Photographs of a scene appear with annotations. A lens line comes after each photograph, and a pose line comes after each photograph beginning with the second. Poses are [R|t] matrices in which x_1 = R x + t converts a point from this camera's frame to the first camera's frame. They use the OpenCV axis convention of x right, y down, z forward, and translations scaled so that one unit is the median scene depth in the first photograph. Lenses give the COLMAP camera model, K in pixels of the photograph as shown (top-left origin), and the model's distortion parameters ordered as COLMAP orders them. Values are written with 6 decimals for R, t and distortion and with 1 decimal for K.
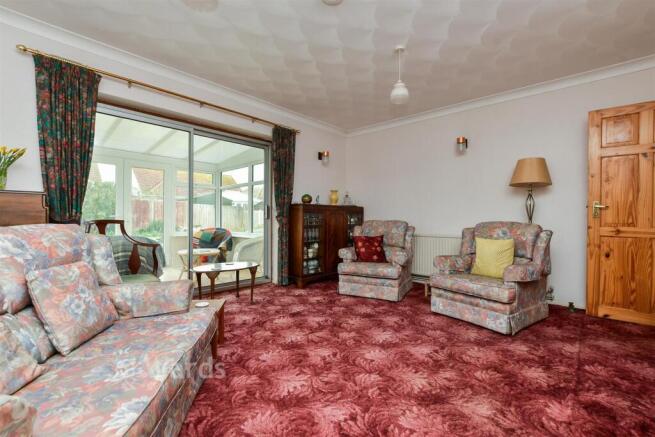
lens RADIAL K [[286.1, 0, 327.5], [0, 286.1, 218.5], [0, 0, 1]] dist [-0.013820, -0.000263]
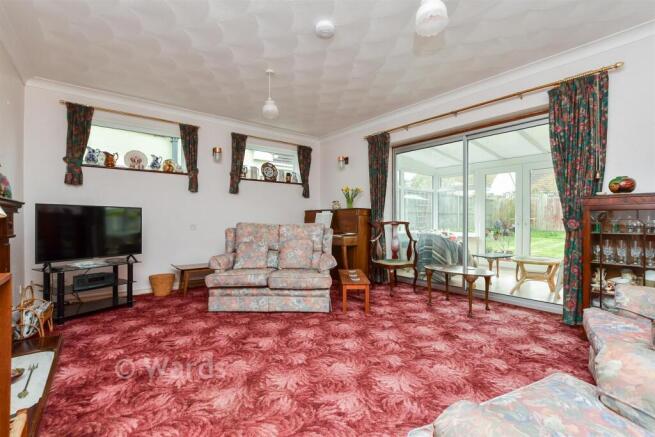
lens RADIAL K [[286.1, 0, 327.5], [0, 286.1, 218.5], [0, 0, 1]] dist [-0.013820, -0.000263]
pose [[-0.129528, -0.006437, -0.991555, 0.817804], [0.001142, 0.999977, -0.006641, -0.003264], [0.991575, -0.001992, -0.129518, 0.805006]]
